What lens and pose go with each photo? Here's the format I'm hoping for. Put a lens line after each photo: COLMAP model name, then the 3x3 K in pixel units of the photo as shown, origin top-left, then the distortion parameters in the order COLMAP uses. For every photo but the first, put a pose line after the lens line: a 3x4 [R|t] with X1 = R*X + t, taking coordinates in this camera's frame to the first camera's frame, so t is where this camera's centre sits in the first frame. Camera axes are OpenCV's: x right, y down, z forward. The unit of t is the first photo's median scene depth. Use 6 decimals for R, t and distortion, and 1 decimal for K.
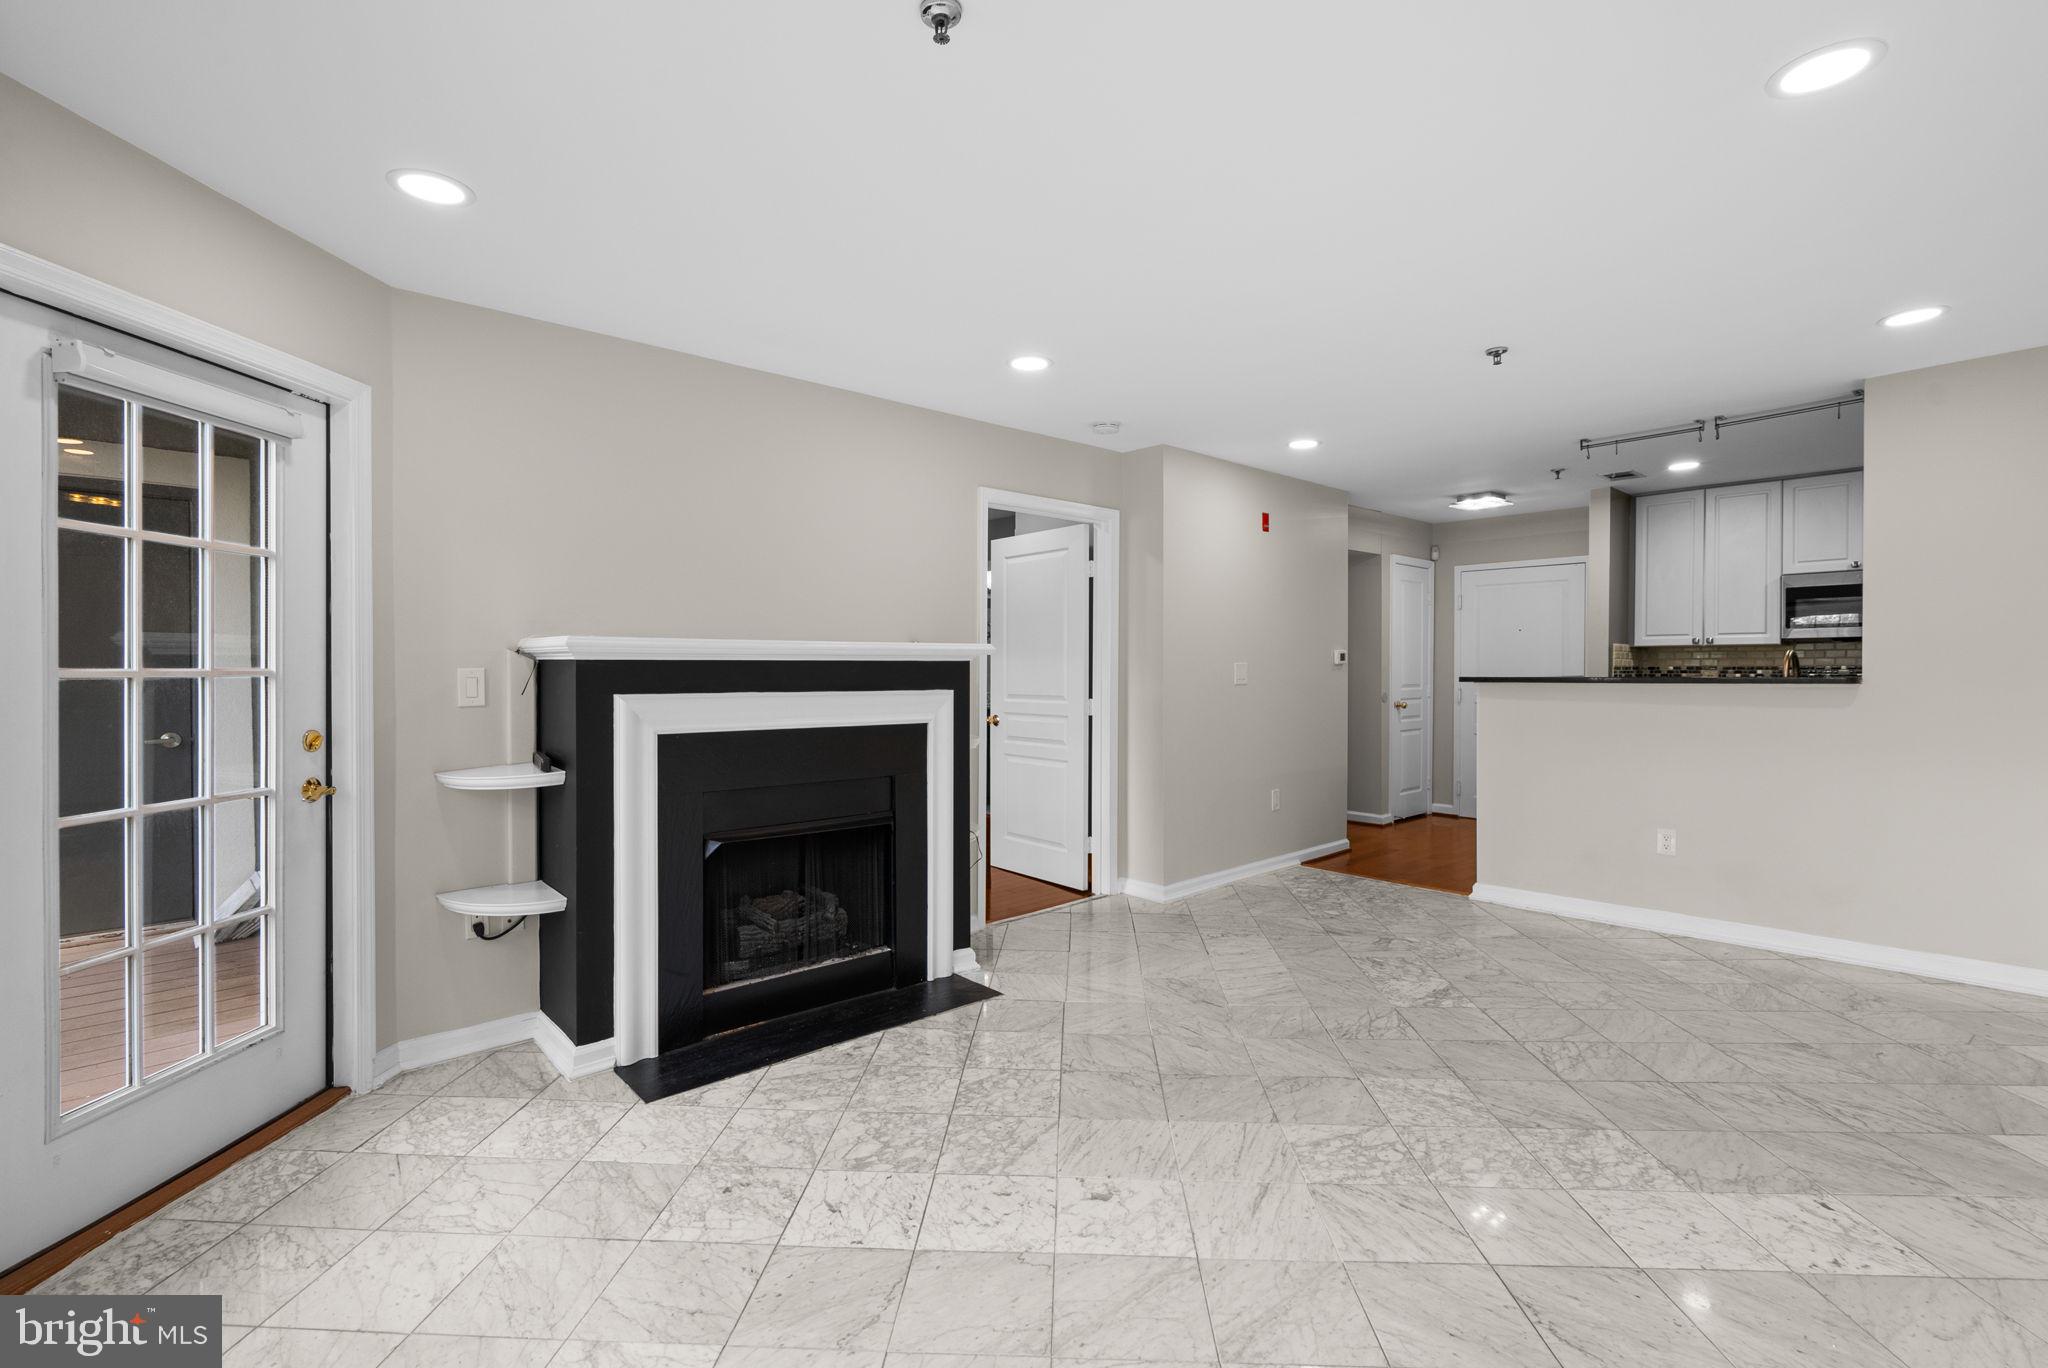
lens RADIAL K [[935.3, 0, 1023.6], [0, 935.3, 673.3], [0, 0, 1]] dist [-0.003379, 0.001145]
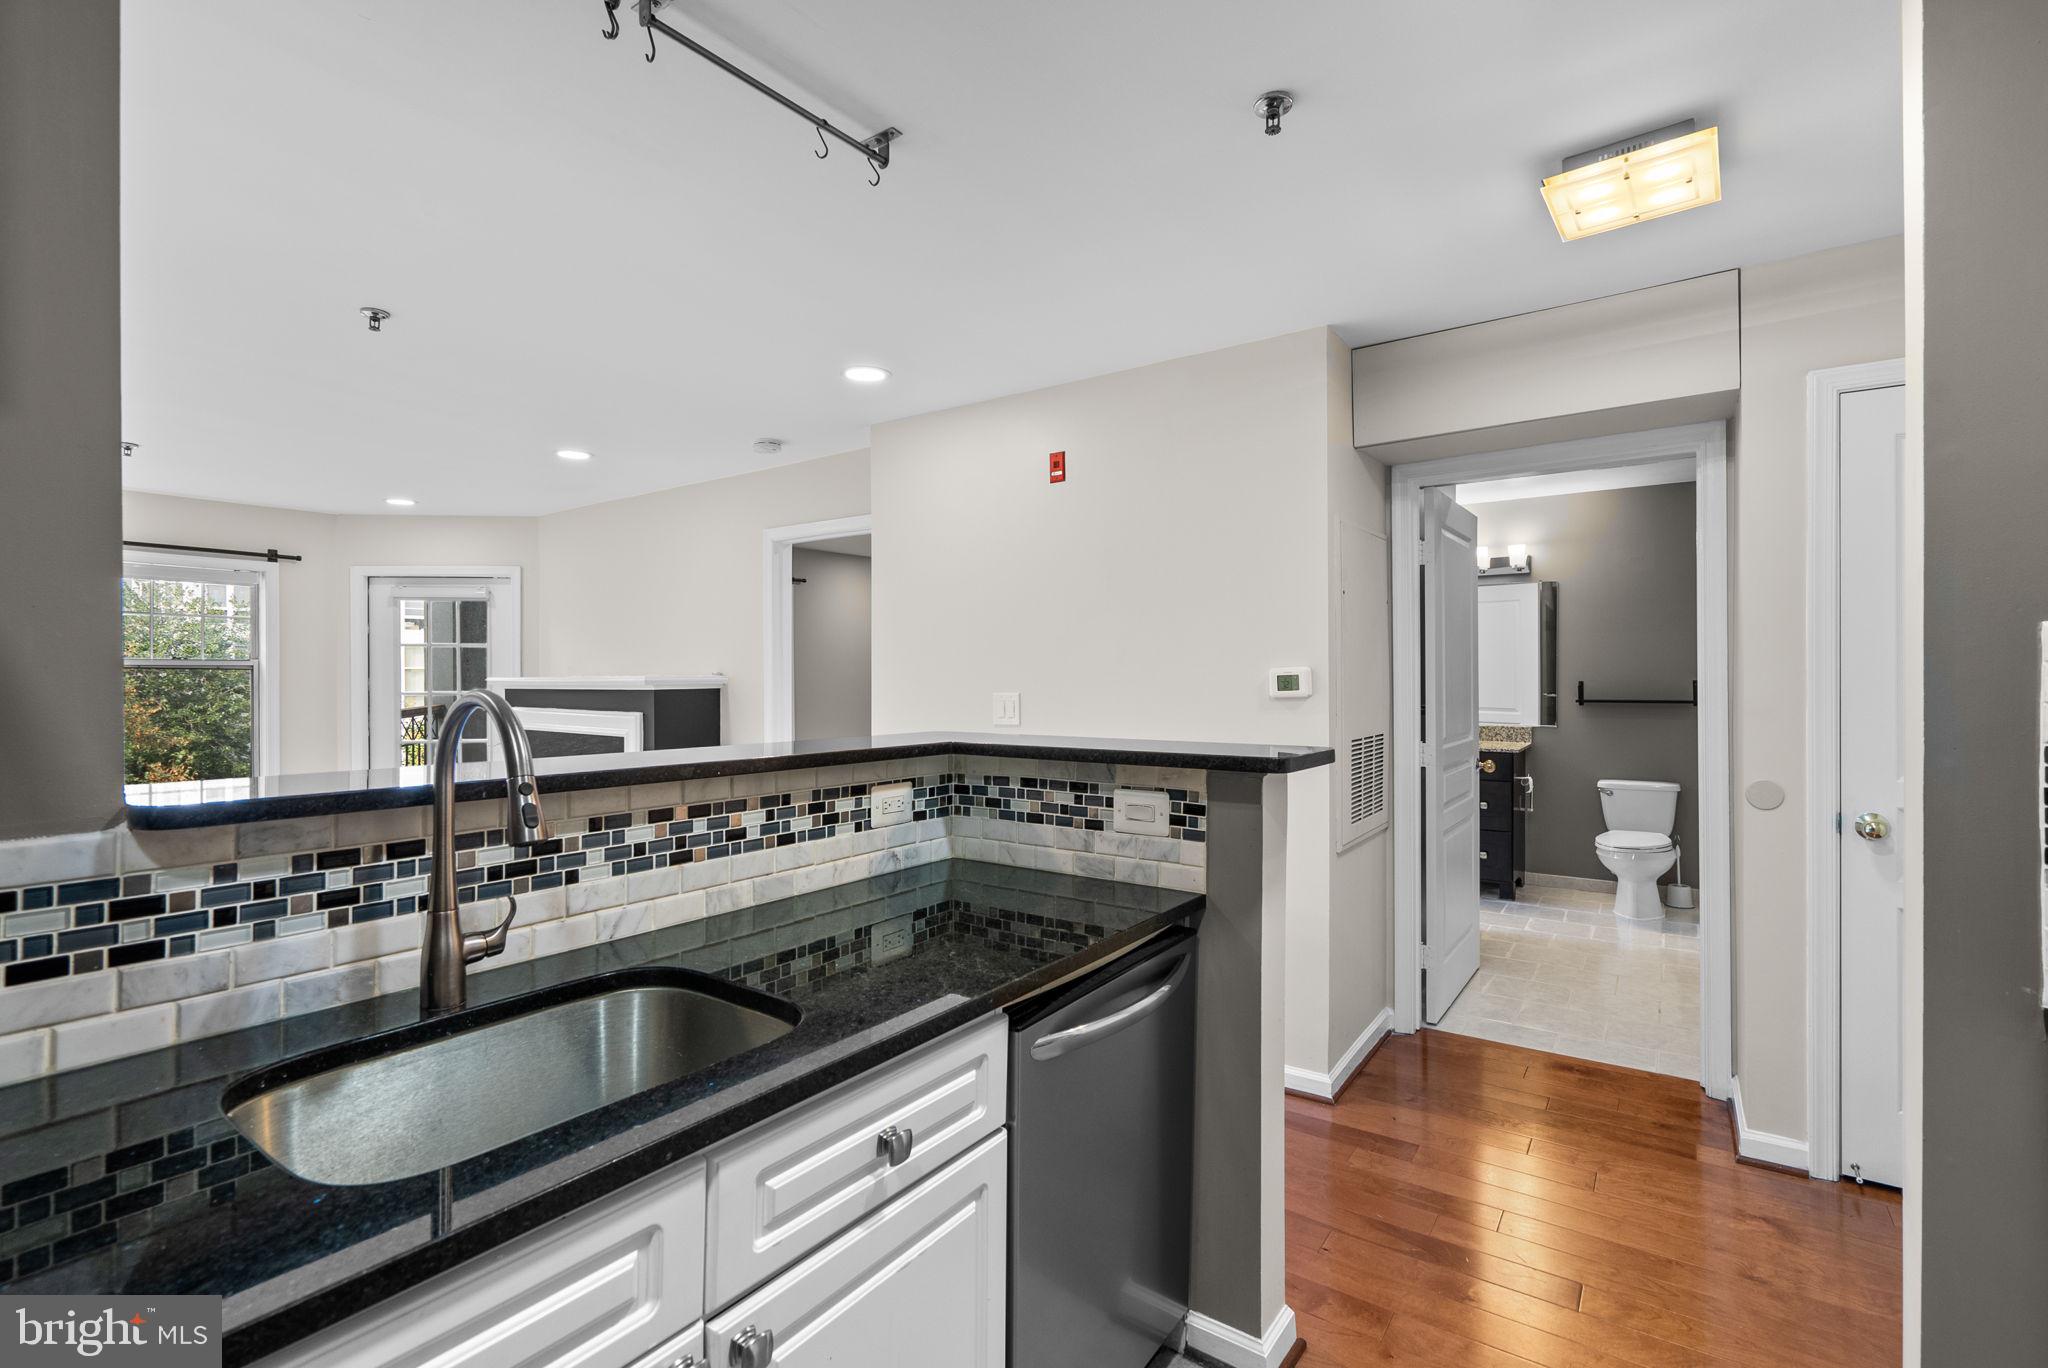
lens RADIAL K [[935.3, 0, 1023.6], [0, 935.3, 673.3], [0, 0, 1]] dist [-0.003379, 0.001145]
pose [[0.208664, -0.000927, -0.977987, 1.509623], [-0.001071, 0.999999, -0.001177, -0.040365], [0.977987, 0.001293, 0.208663, 1.481687]]
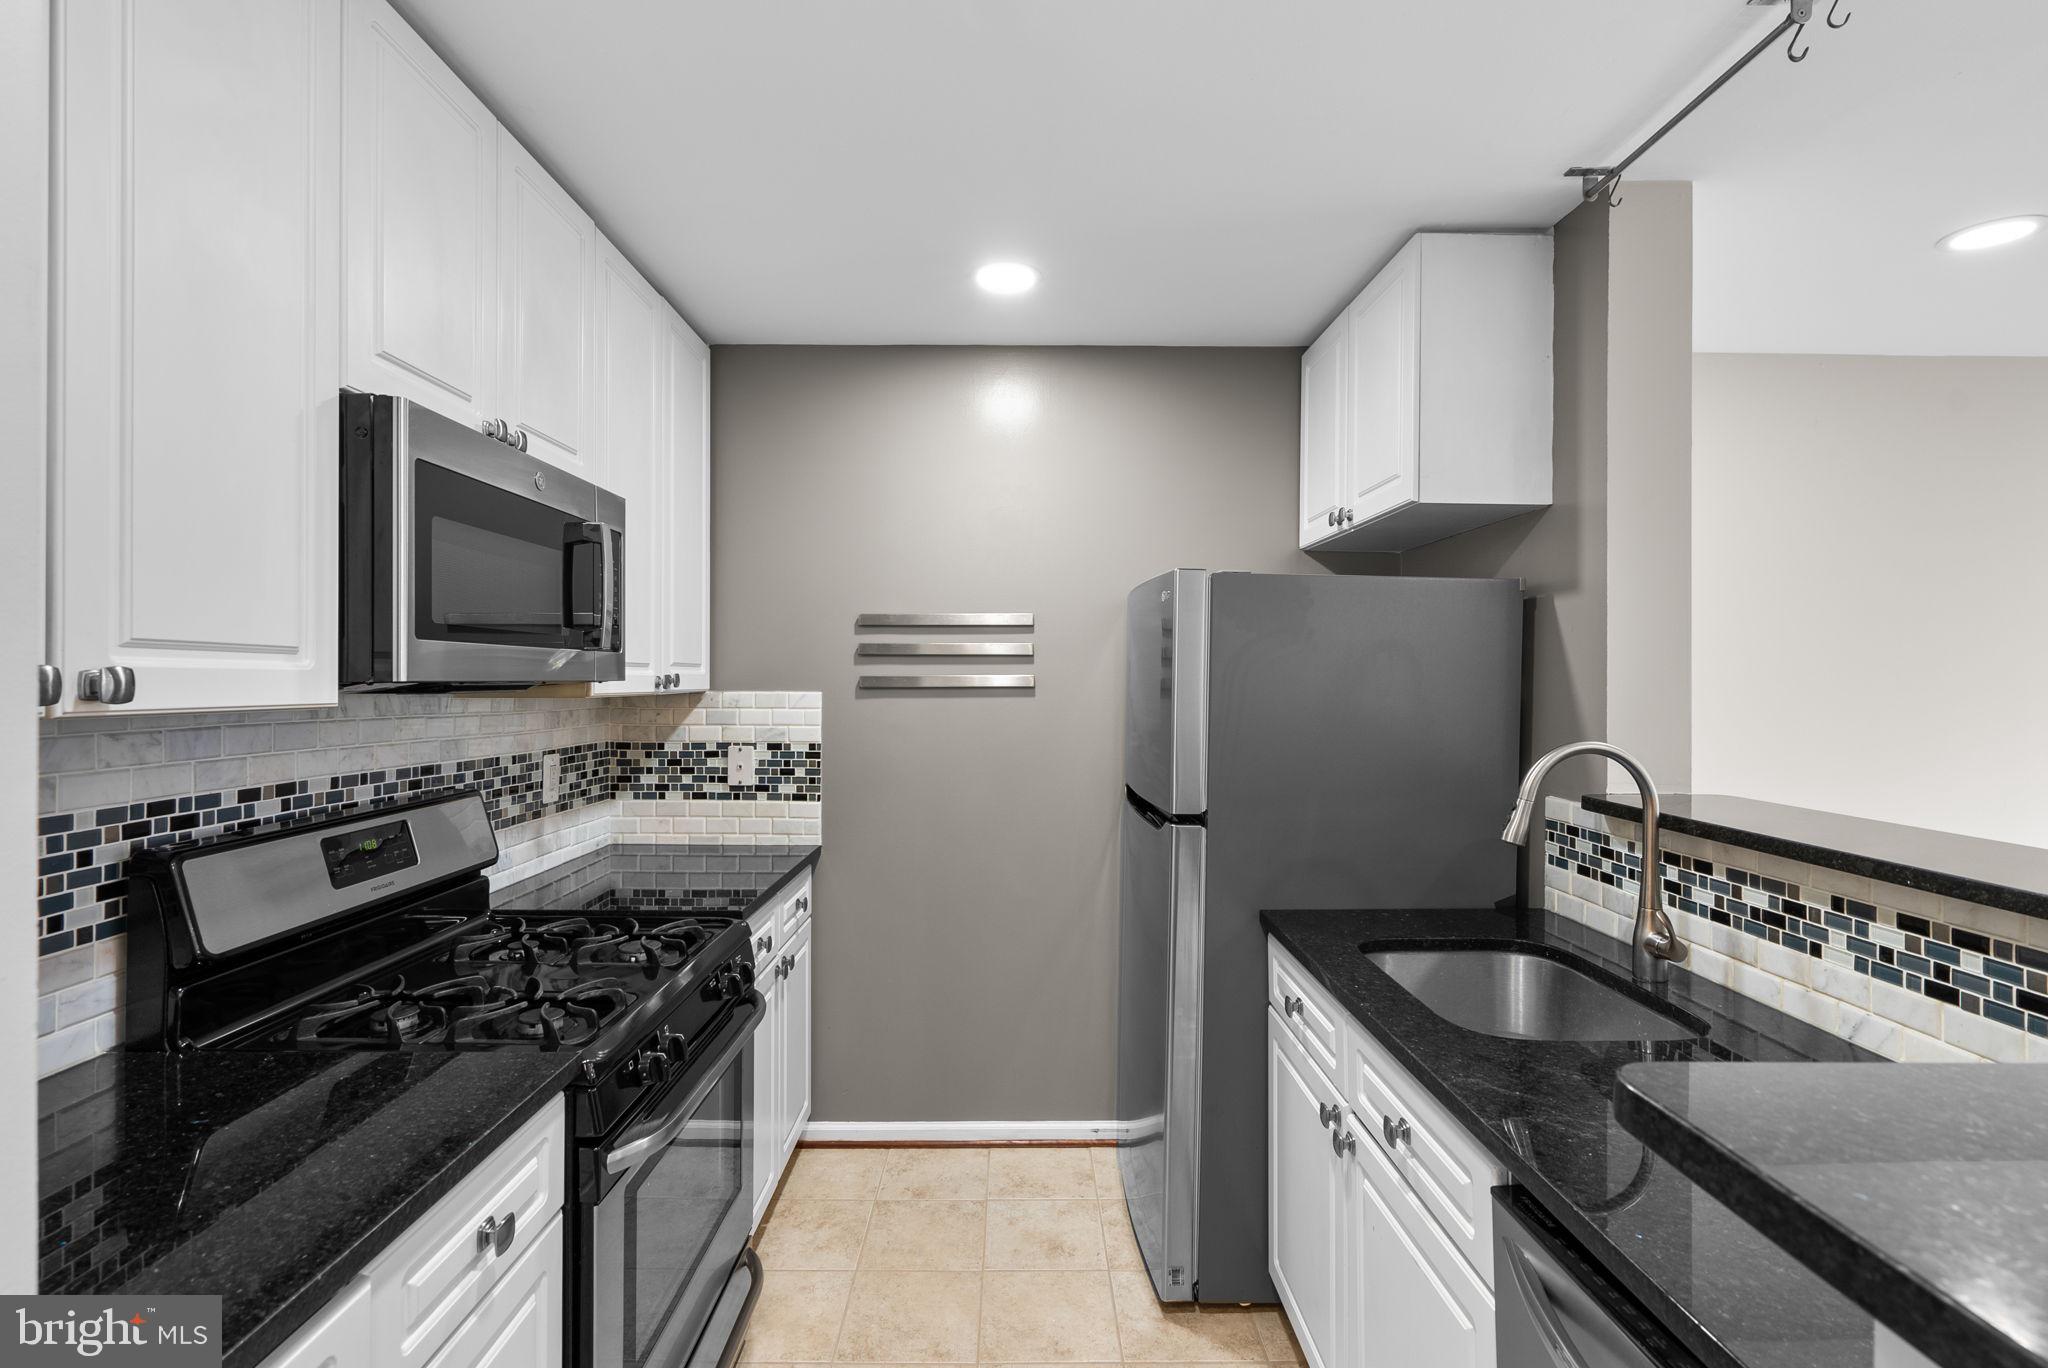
lens RADIAL K [[947.5, 0, 1024.0], [0, 947.5, 684.0], [0, 0, 1]] dist [0.000665, 0.000668]
pose [[-0.742999, 0.000634, 0.669292, 0.998706], [0.002742, 0.999994, 0.002098, -0.066984], [-0.669287, 0.003394, -0.742997, 1.934504]]
